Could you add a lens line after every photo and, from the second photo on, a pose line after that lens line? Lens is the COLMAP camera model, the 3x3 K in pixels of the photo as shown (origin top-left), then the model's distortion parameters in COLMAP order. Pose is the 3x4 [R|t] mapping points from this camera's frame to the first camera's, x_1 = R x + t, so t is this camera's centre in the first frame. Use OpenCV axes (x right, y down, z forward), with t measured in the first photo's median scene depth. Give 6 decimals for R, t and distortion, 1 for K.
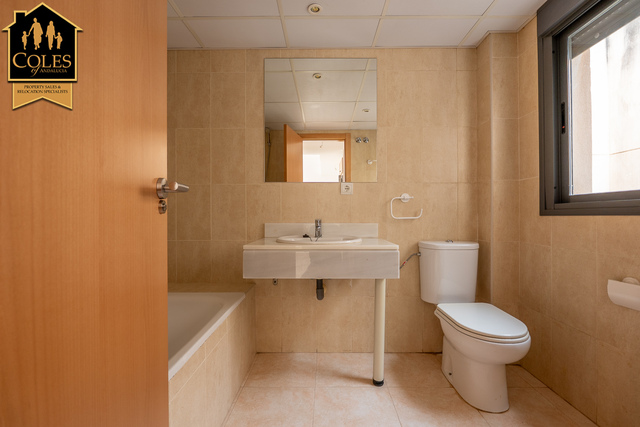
lens RADIAL K [[270.7, 0, 319.5], [0, 270.7, 215.7], [0, 0, 1]] dist [-0.004178, -0.000304]
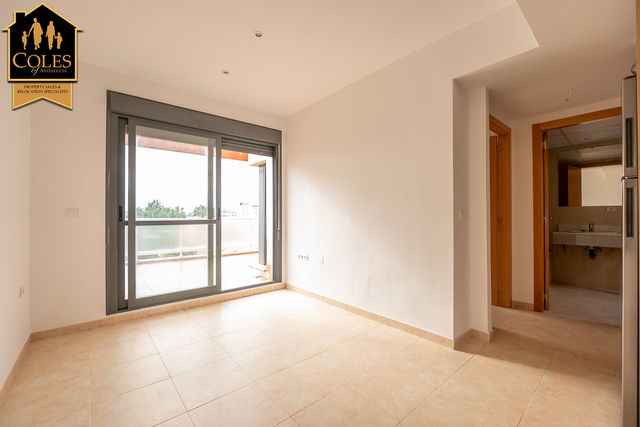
lens RADIAL K [[270.7, 0, 323.3], [0, 270.7, 214.0], [0, 0, 1]] dist [-0.004178, -0.000304]
pose [[0.664046, -0.000497, -0.747692, 0.181236], [0.000751, 1.000000, 0.000003, -0.062093], [0.747691, -0.000563, 0.664046, -1.993163]]
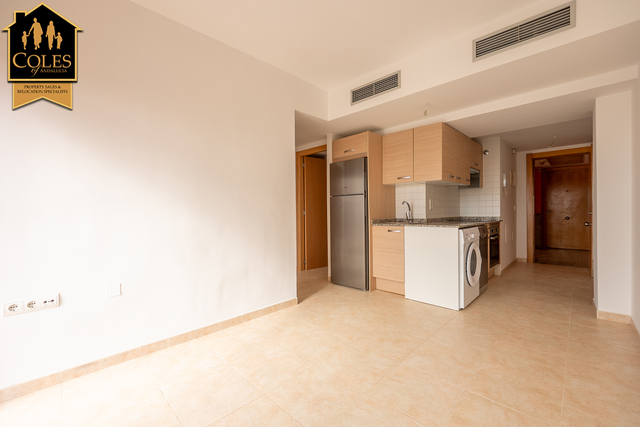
lens RADIAL K [[270.7, 0, 321.4], [0, 270.7, 213.7], [0, 0, 1]] dist [-0.004178, -0.000304]
pose [[0.683468, -0.006348, 0.729953, -3.397446], [0.004940, 0.999980, 0.004071, 0.019293], [-0.729964, 0.000823, 0.683485, -2.035758]]
